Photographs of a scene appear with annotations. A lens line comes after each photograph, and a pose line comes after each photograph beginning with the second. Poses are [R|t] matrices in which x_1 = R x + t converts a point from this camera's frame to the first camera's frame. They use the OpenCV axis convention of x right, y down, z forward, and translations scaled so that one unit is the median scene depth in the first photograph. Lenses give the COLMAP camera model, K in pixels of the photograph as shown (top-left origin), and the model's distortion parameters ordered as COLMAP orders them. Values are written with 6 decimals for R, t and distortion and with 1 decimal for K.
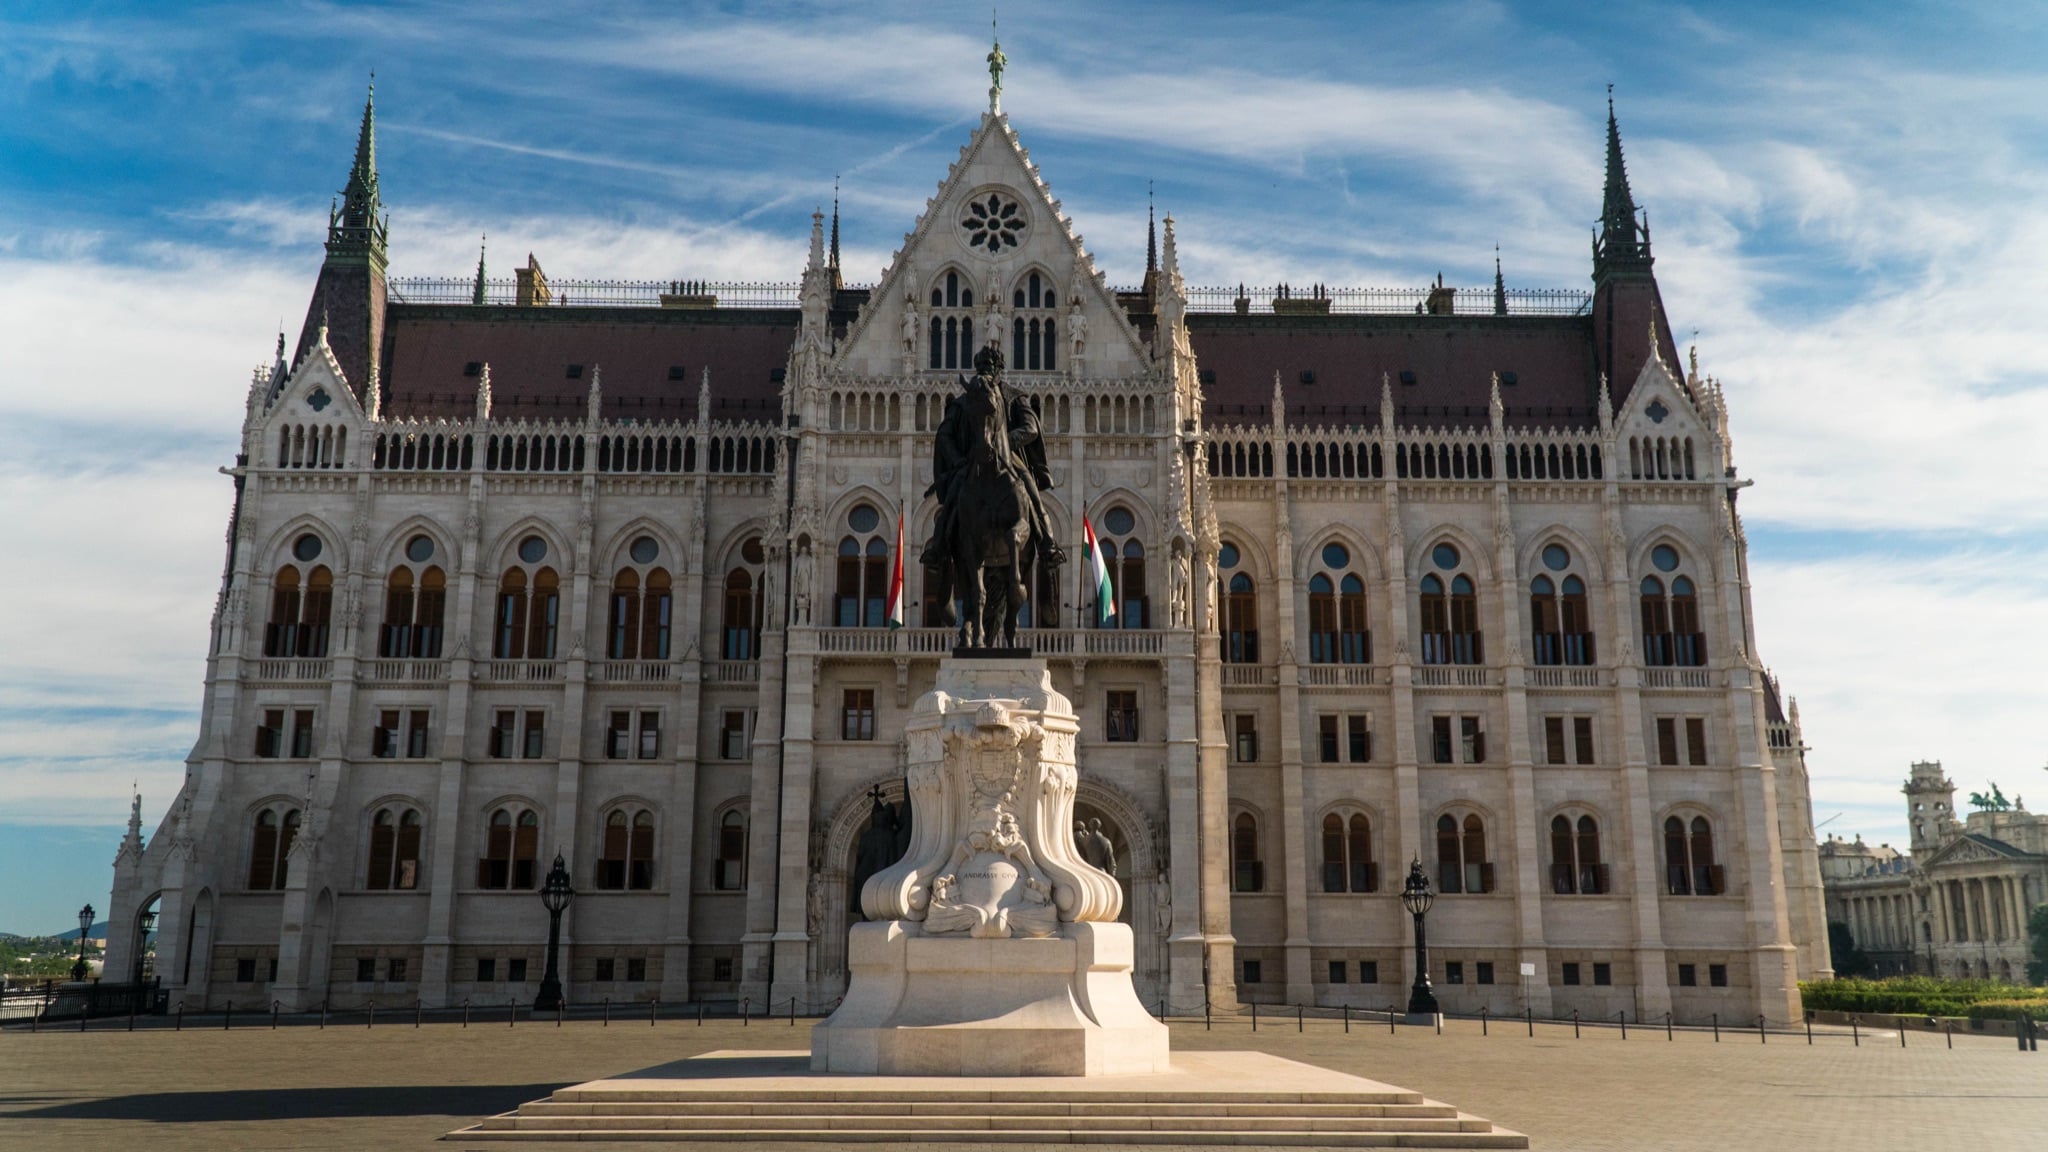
lens RADIAL K [[1791.9, 0, 1024.0], [0, 1791.9, 576.0], [0, 0, 1]] dist [0.040769, 0.004041]
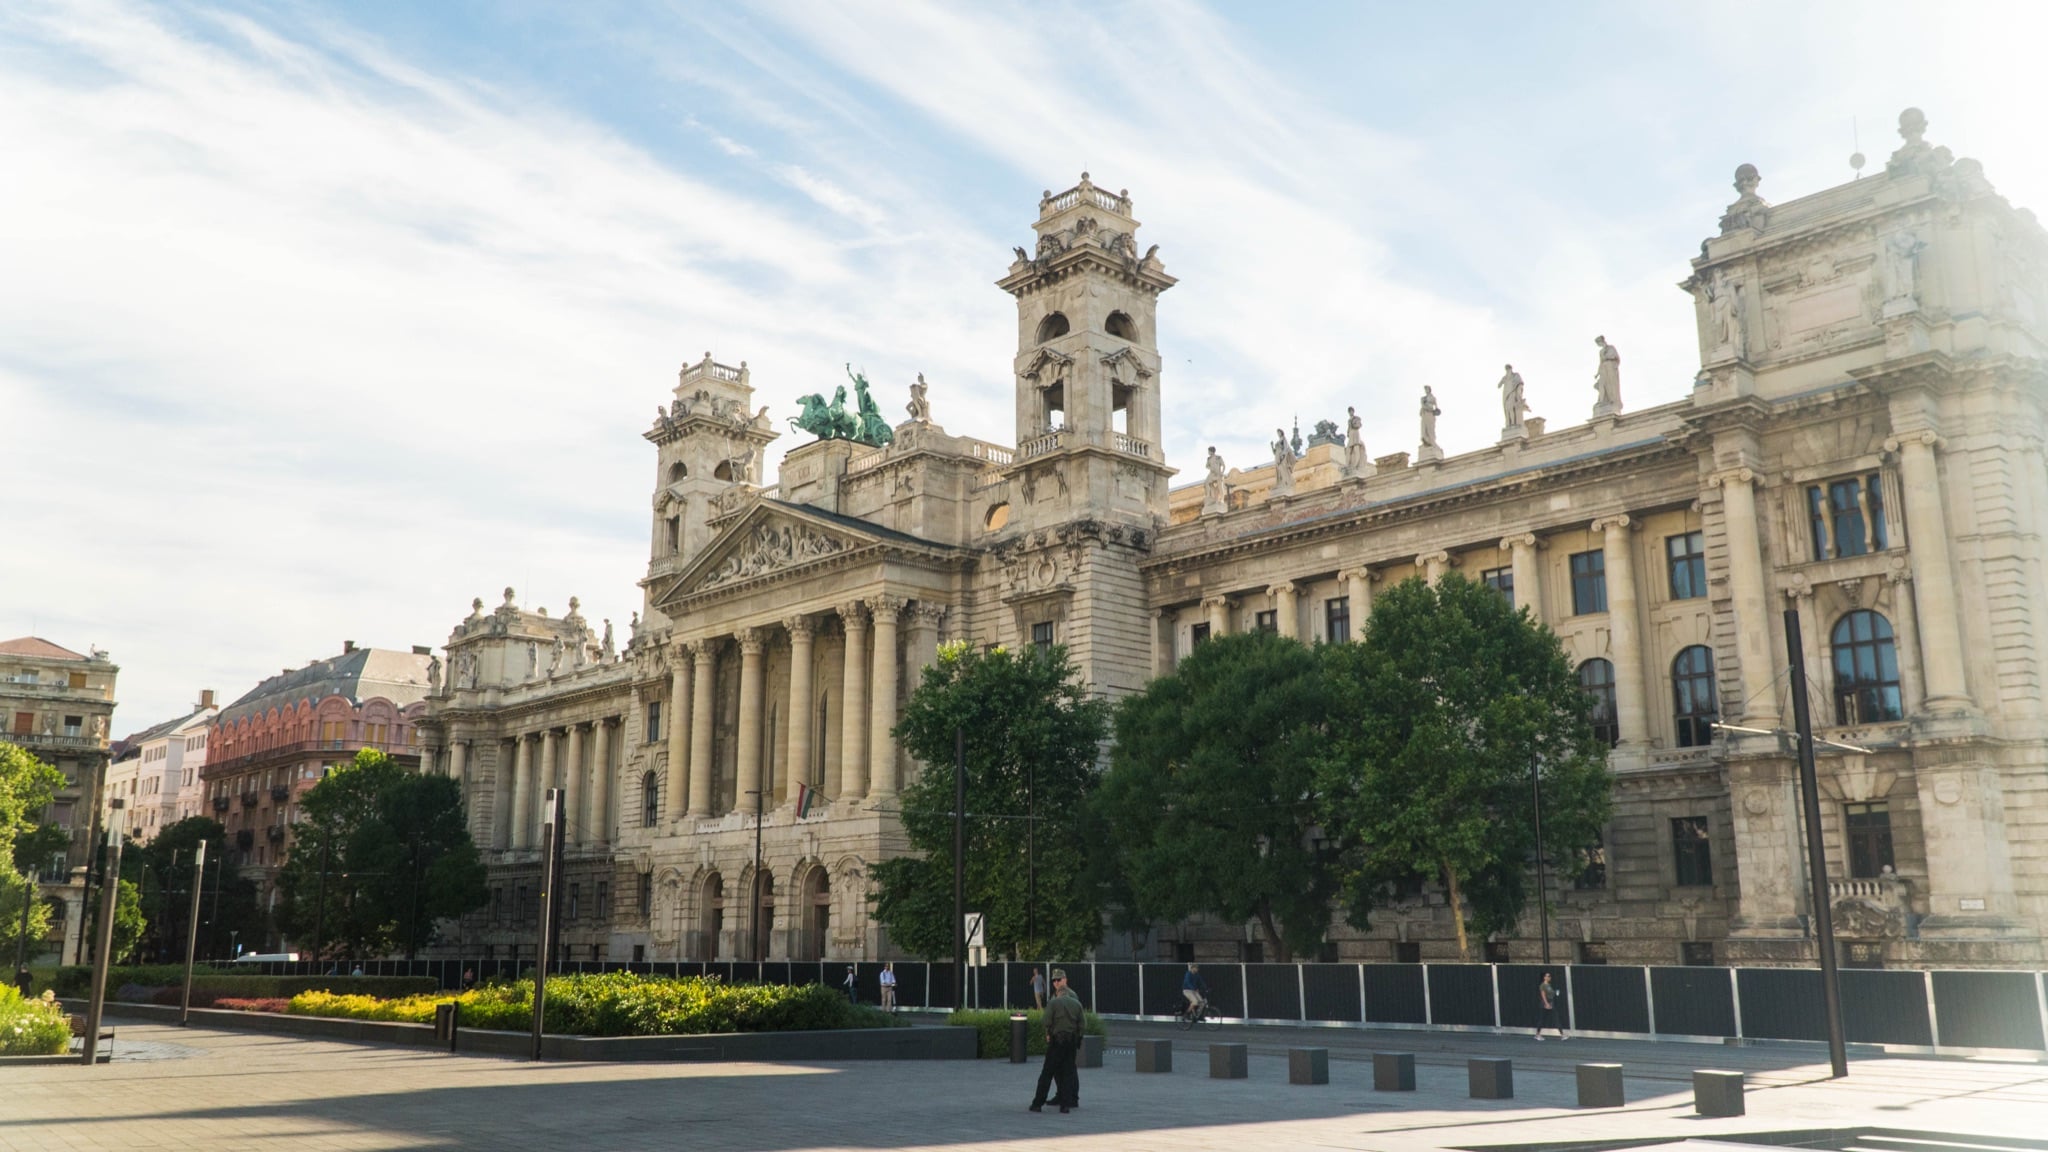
lens RADIAL K [[1791.9, 0, 1024.0], [0, 1791.9, 576.0], [0, 0, 1]] dist [0.040769, 0.004041]
pose [[0.837359, 0.109296, 0.535616, 0.382186], [-0.120466, 0.992616, -0.014219, 0.155729], [-0.533215, -0.052616, 0.844342, 0.693294]]
